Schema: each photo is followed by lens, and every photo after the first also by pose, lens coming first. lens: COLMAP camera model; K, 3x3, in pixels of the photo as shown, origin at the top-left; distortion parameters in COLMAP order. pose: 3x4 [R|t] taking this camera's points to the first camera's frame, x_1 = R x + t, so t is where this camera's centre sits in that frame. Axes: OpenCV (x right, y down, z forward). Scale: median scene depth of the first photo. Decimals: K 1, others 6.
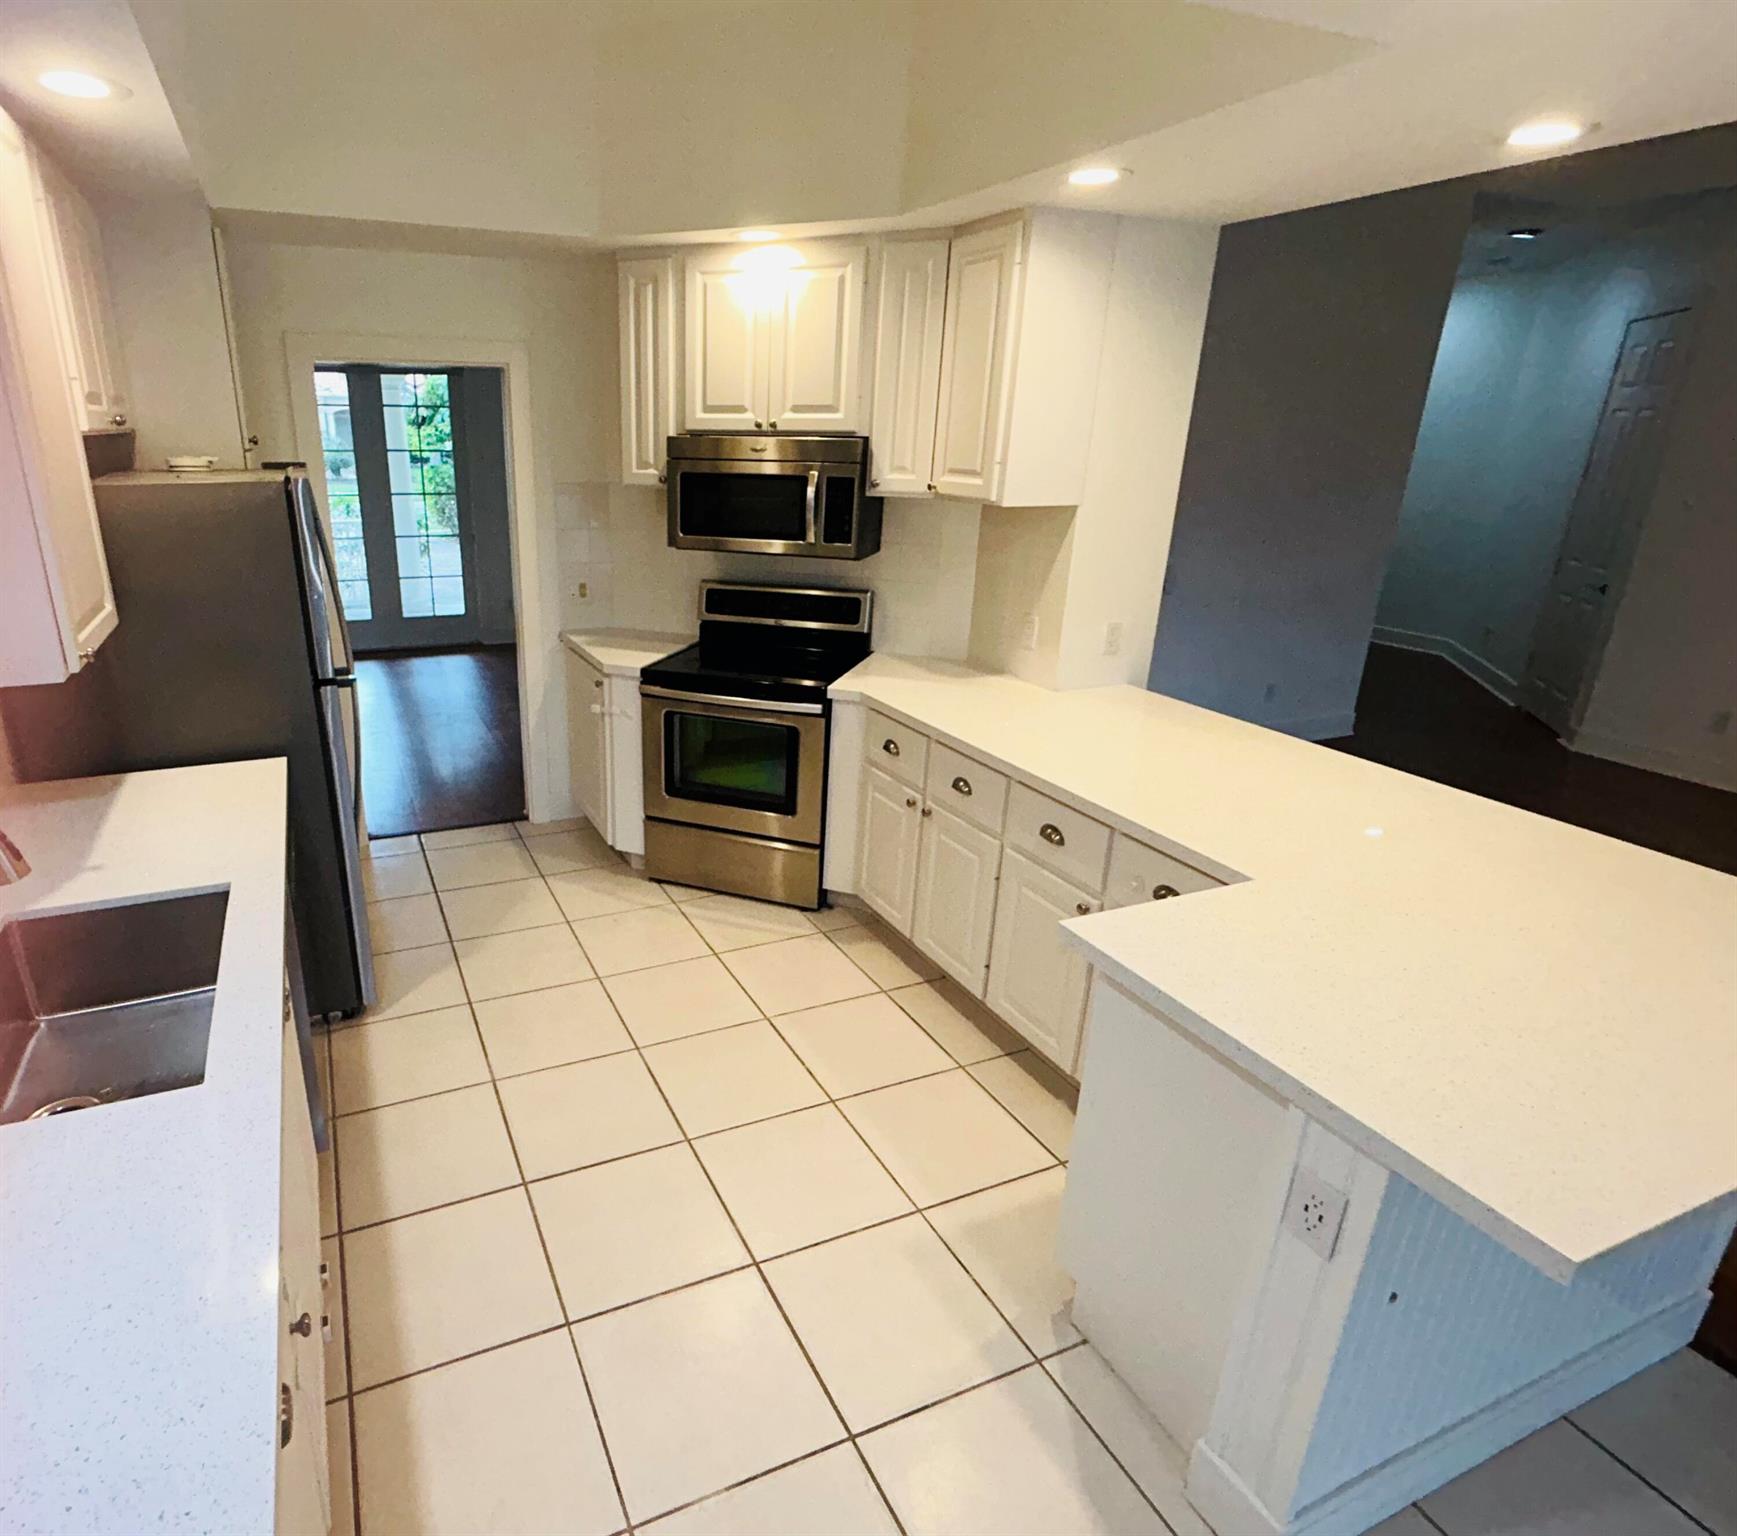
lens RADIAL K [[962.8, 0, 713.1], [0, 962.8, 775.8], [0, 0, 1]] dist [0.000003, -0.009015]
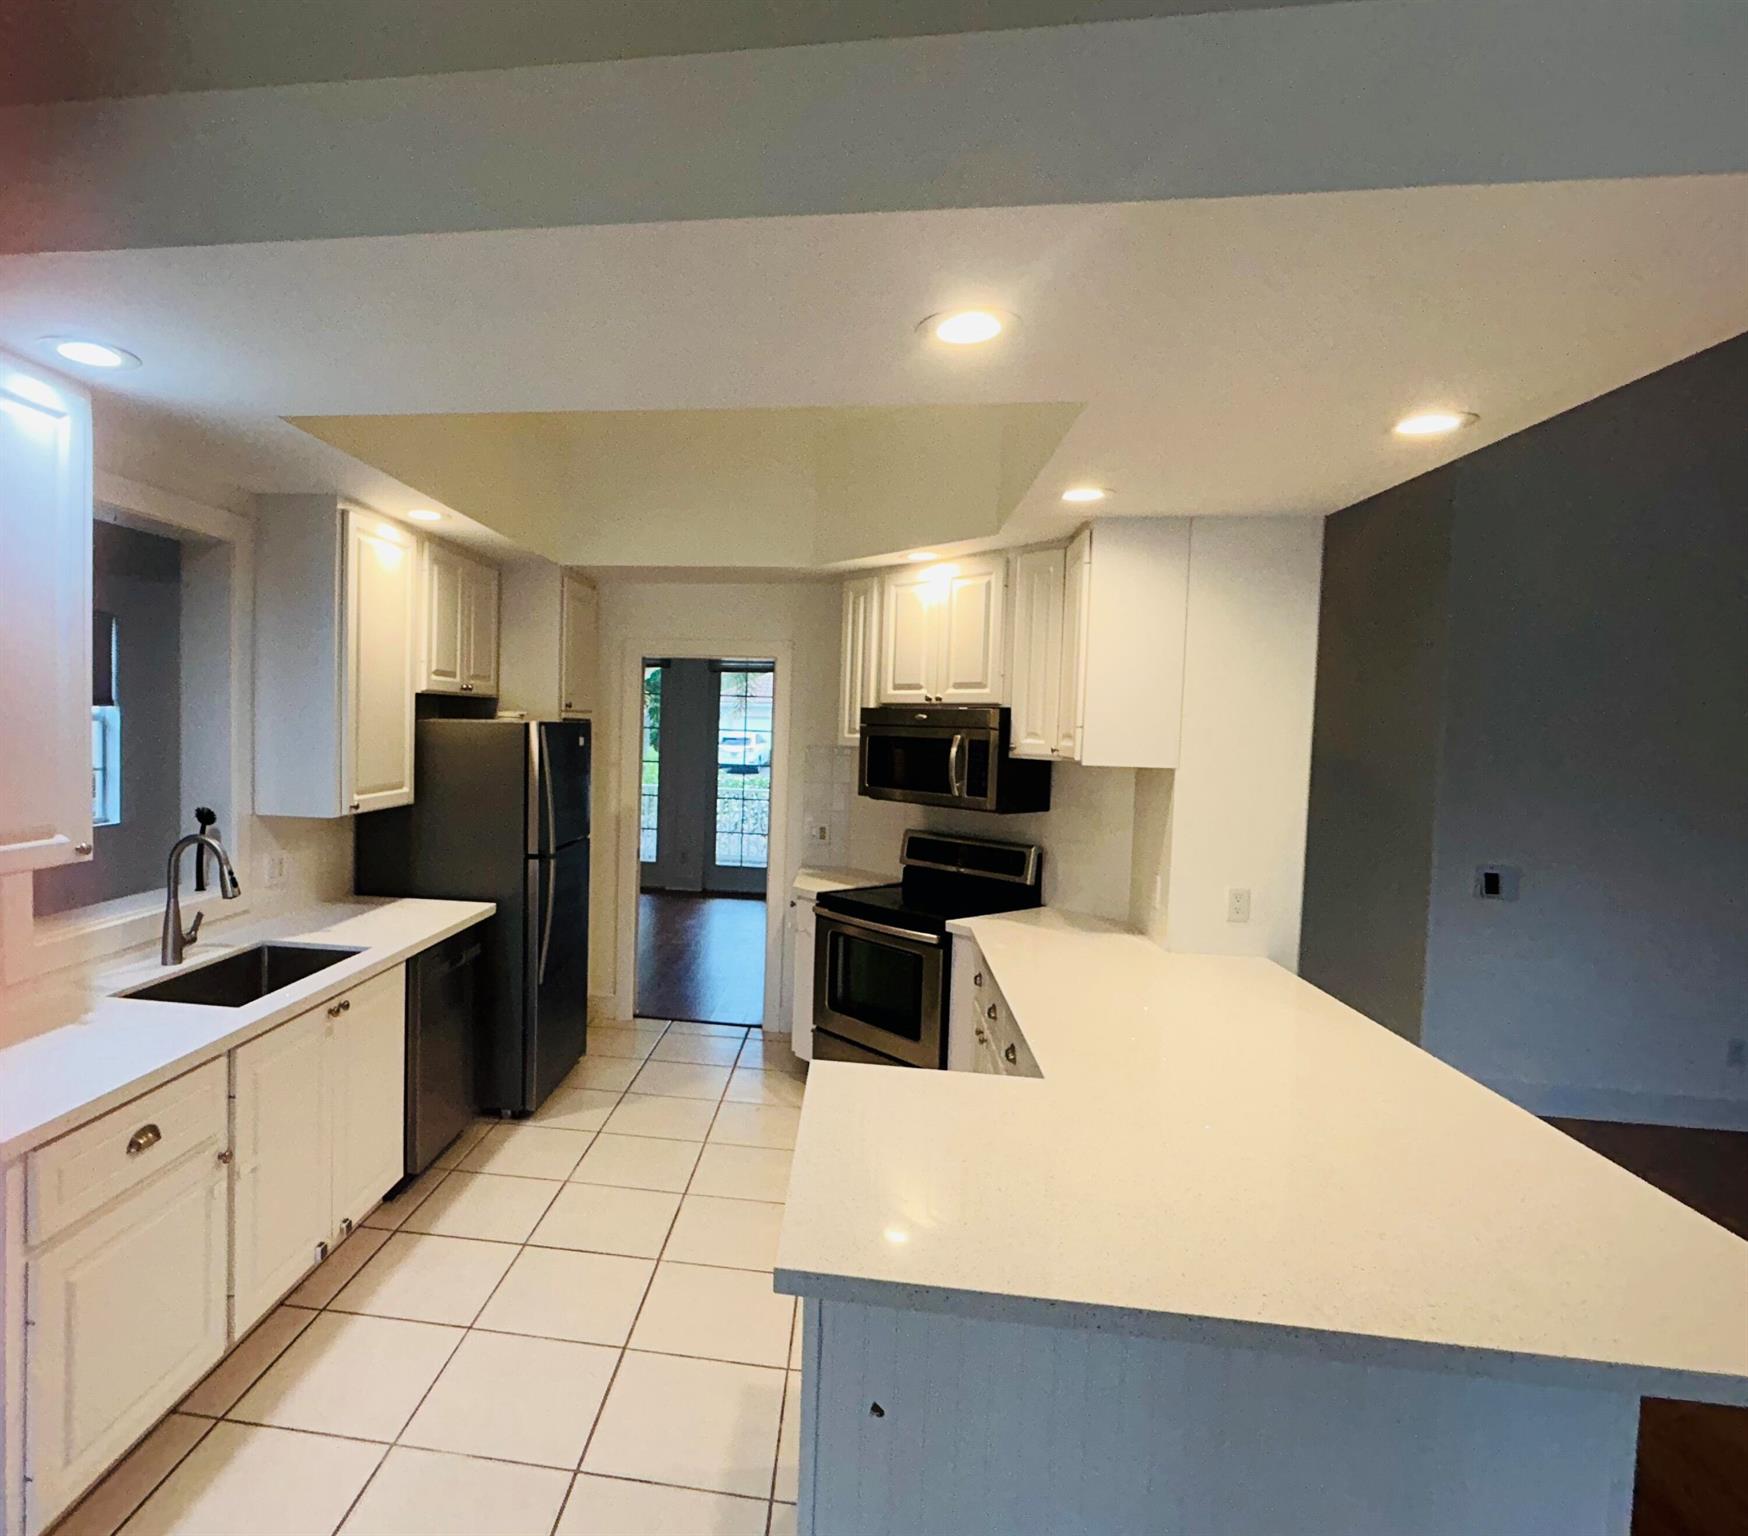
lens RADIAL K [[968.9, 0, 717.6], [0, 968.9, 775.9], [0, 0, 1]] dist [0.000003, -0.009015]
pose [[0.858046, 0.042642, -0.511800, 0.445872], [-0.191623, 0.951163, -0.242012, 0.066365], [0.476485, 0.305730, 0.824312, -0.082309]]
